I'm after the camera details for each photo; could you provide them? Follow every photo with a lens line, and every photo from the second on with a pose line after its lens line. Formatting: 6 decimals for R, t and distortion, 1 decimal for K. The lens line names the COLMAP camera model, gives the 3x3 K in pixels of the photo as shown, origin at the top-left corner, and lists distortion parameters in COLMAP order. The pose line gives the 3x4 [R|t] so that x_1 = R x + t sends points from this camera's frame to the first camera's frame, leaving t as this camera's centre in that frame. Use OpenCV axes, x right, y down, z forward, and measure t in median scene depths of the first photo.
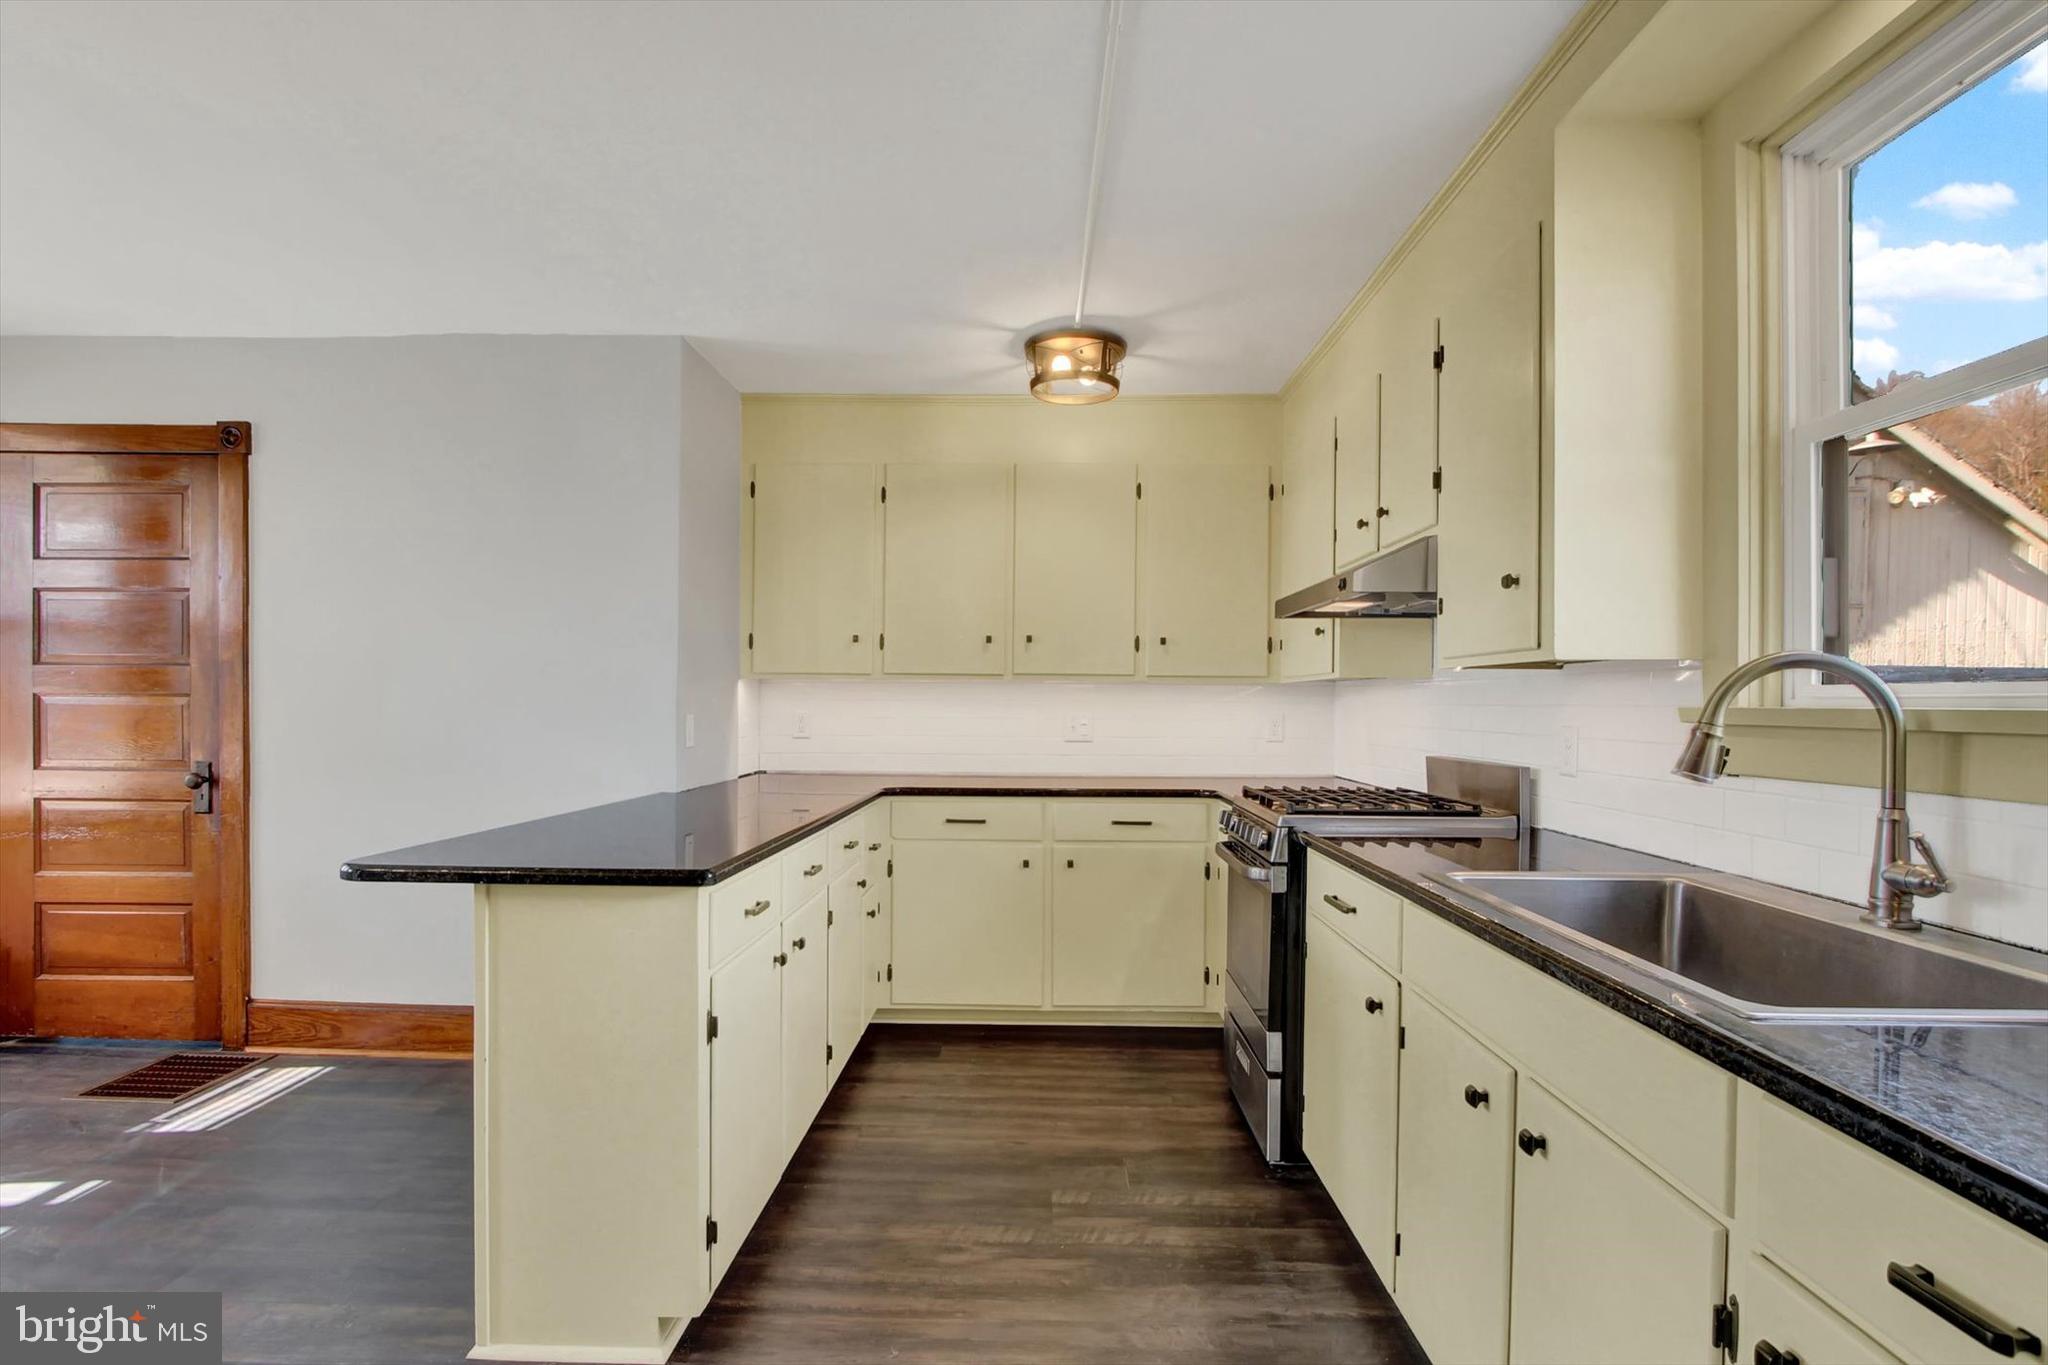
lens RADIAL K [[1003.3, 0, 1030.1], [0, 1003.3, 701.0], [0, 0, 1]] dist [-0.001840, -0.000944]
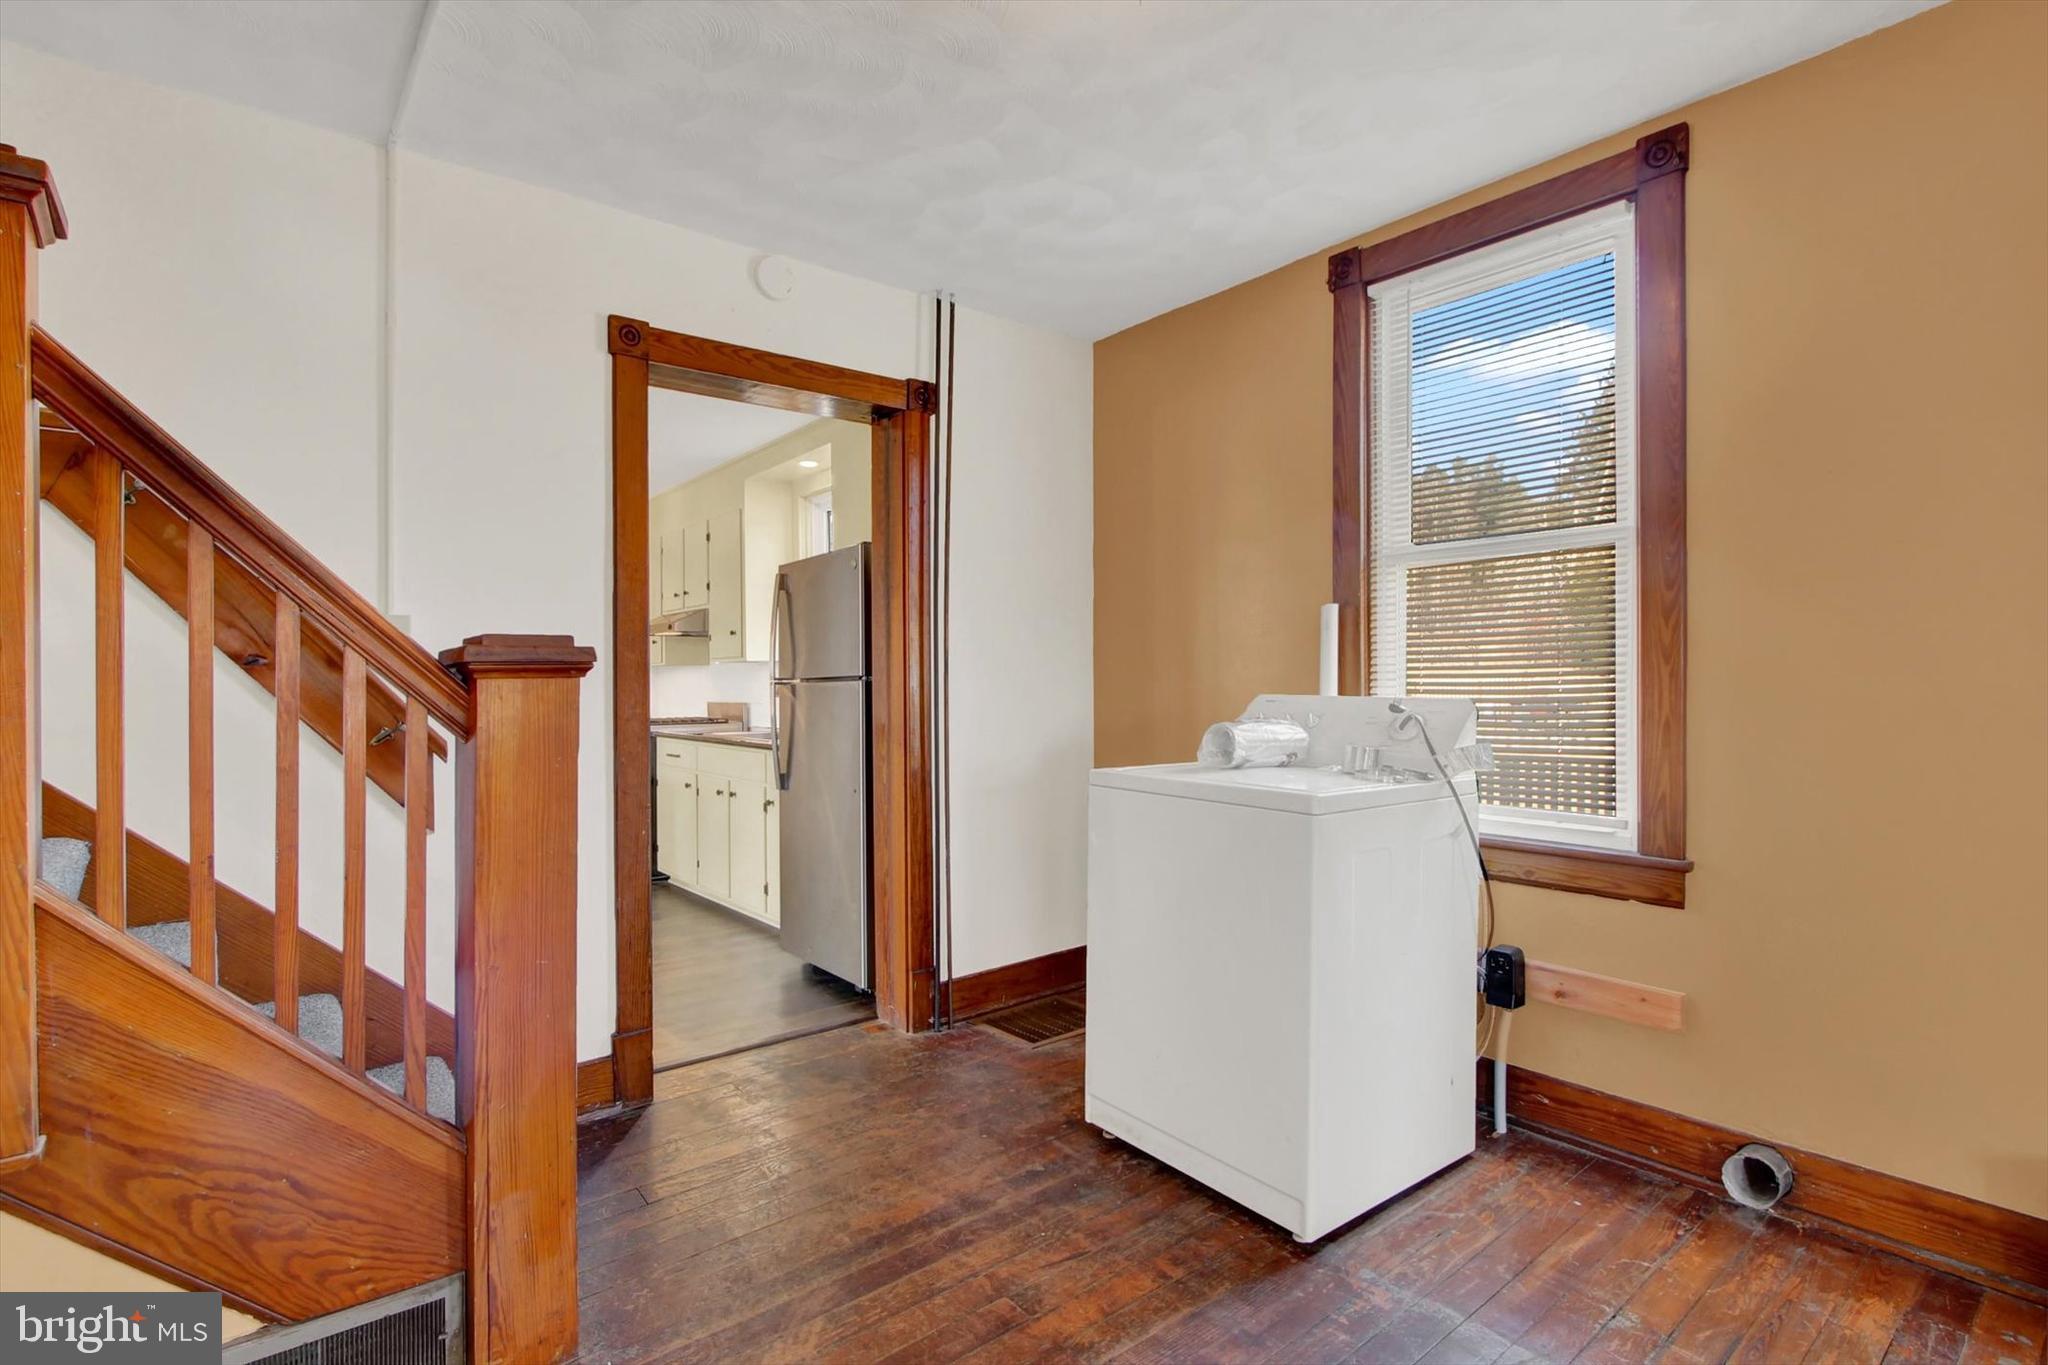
lens RADIAL K [[1003.3, 0, 1030.1], [0, 1003.3, 701.0], [0, 0, 1]] dist [-0.001840, -0.000944]
pose [[0.777878, -0.022598, 0.628009, -0.522743], [0.008777, 0.999646, 0.025100, 0.006785], [-0.628354, -0.014013, 0.777801, -1.391355]]
